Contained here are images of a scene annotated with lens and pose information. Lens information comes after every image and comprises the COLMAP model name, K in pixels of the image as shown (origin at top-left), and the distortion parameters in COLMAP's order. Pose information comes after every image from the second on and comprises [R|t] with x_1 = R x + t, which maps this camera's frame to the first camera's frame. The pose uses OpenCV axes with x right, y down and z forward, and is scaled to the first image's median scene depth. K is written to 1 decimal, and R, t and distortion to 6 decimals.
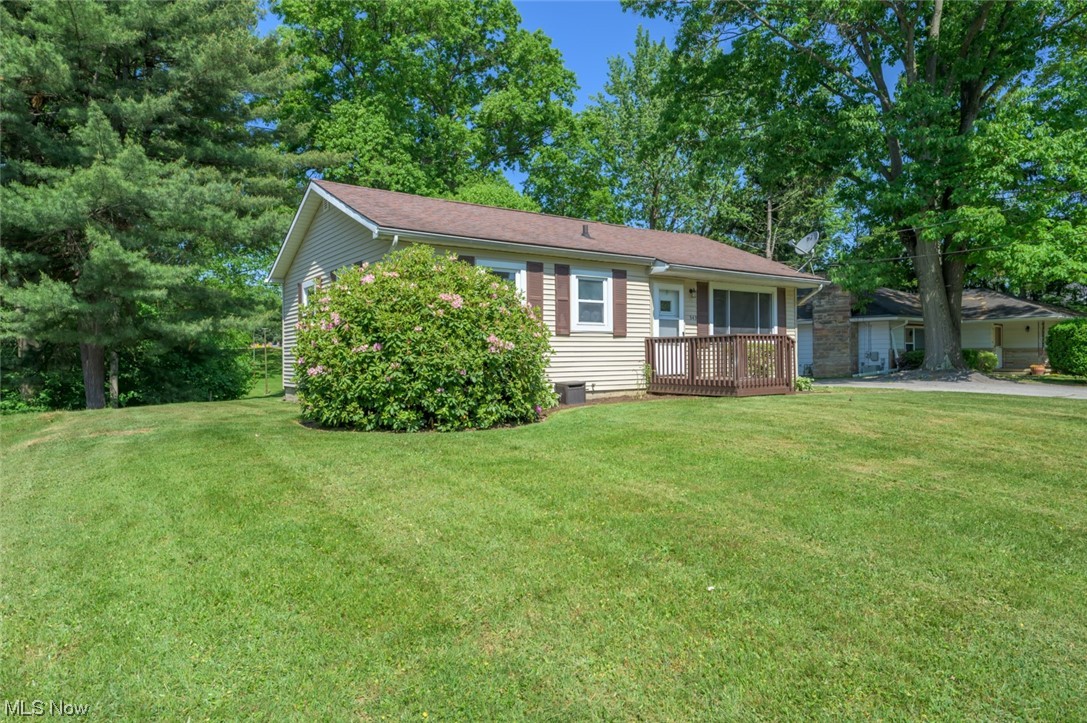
lens RADIAL K [[668.6, 0, 544.9], [0, 668.6, 359.7], [0, 0, 1]] dist [-0.008148, 0.005318]
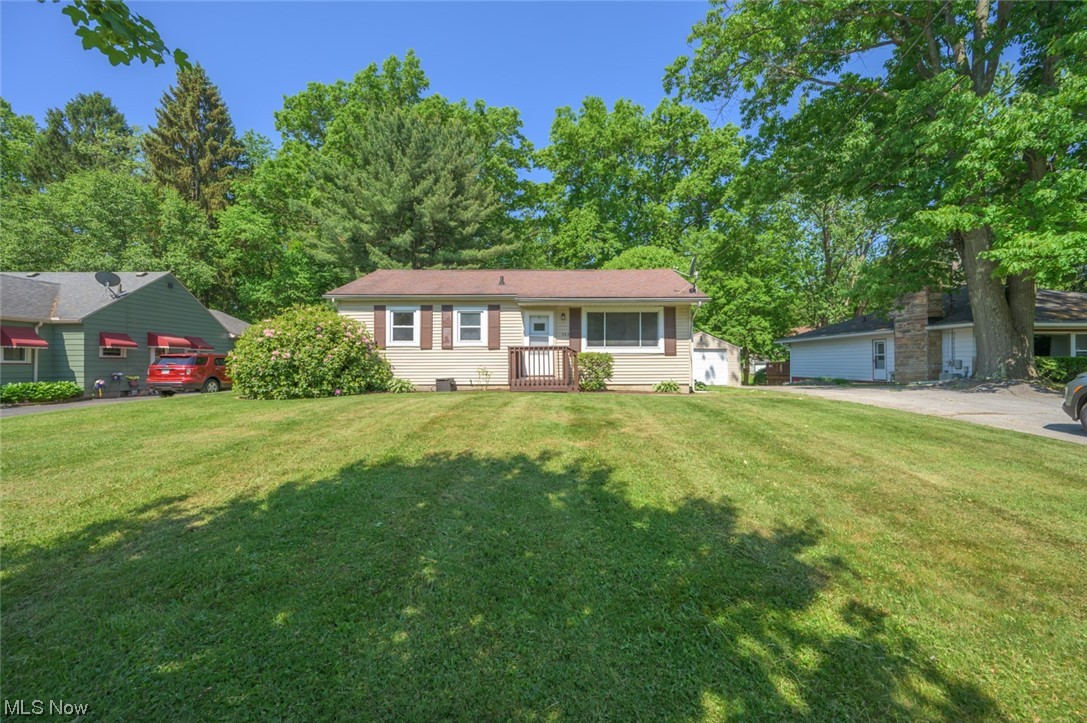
lens RADIAL K [[432.2, 0, 541.9], [0, 432.2, 358.1], [0, 0, 1]] dist [0.000995, -0.000334]
pose [[0.807419, -0.002334, -0.589974, 0.744666], [-0.007602, 0.999868, -0.014360, -0.000751], [0.589930, 0.016080, 0.807294, 0.268654]]
